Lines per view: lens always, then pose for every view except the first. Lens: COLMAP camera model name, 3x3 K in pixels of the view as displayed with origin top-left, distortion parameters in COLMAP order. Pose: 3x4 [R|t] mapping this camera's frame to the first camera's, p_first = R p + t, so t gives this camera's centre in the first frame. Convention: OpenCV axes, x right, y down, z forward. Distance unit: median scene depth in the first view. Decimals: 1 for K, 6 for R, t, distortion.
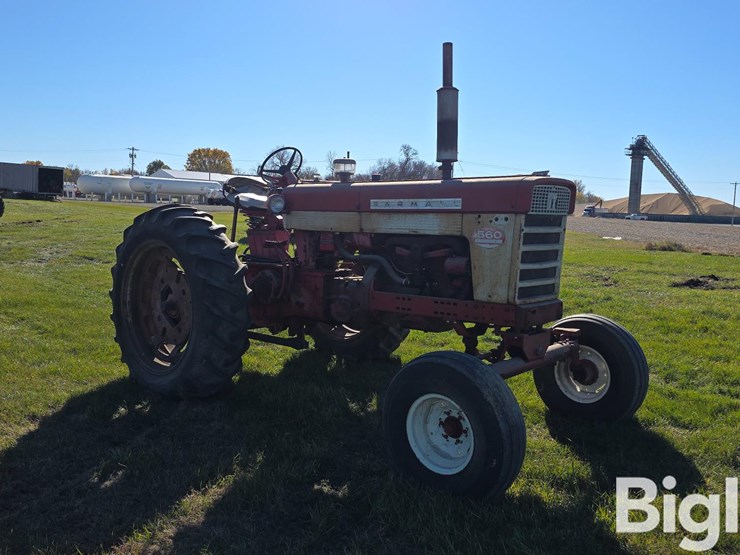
lens RADIAL K [[644.6, 0, 398.0], [0, 644.6, 273.9], [0, 0, 1]] dist [0.092039, -0.110924]
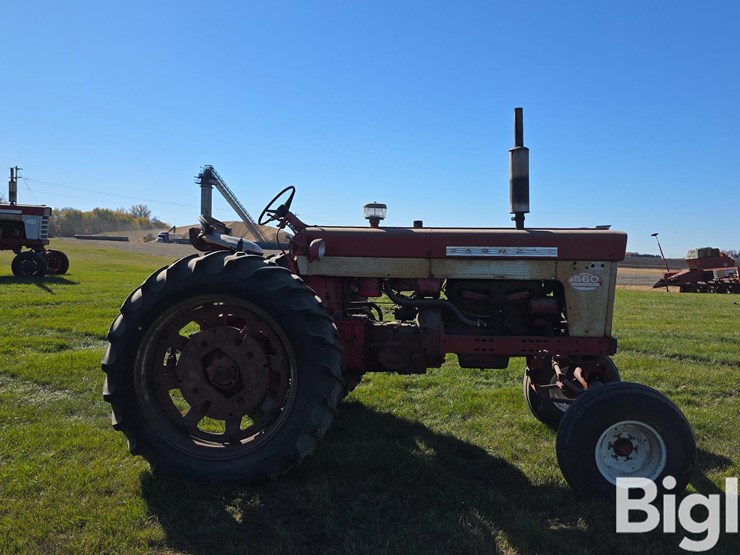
lens RADIAL K [[644.6, 0, 386.2], [0, 644.6, 278.7], [0, 0, 1]] dist [0.092039, -0.110924]
pose [[0.805366, -0.030526, 0.591991, -0.771005], [0.049427, 0.998654, -0.015746, -0.055168], [-0.590713, 0.041942, 0.805791, 0.242112]]
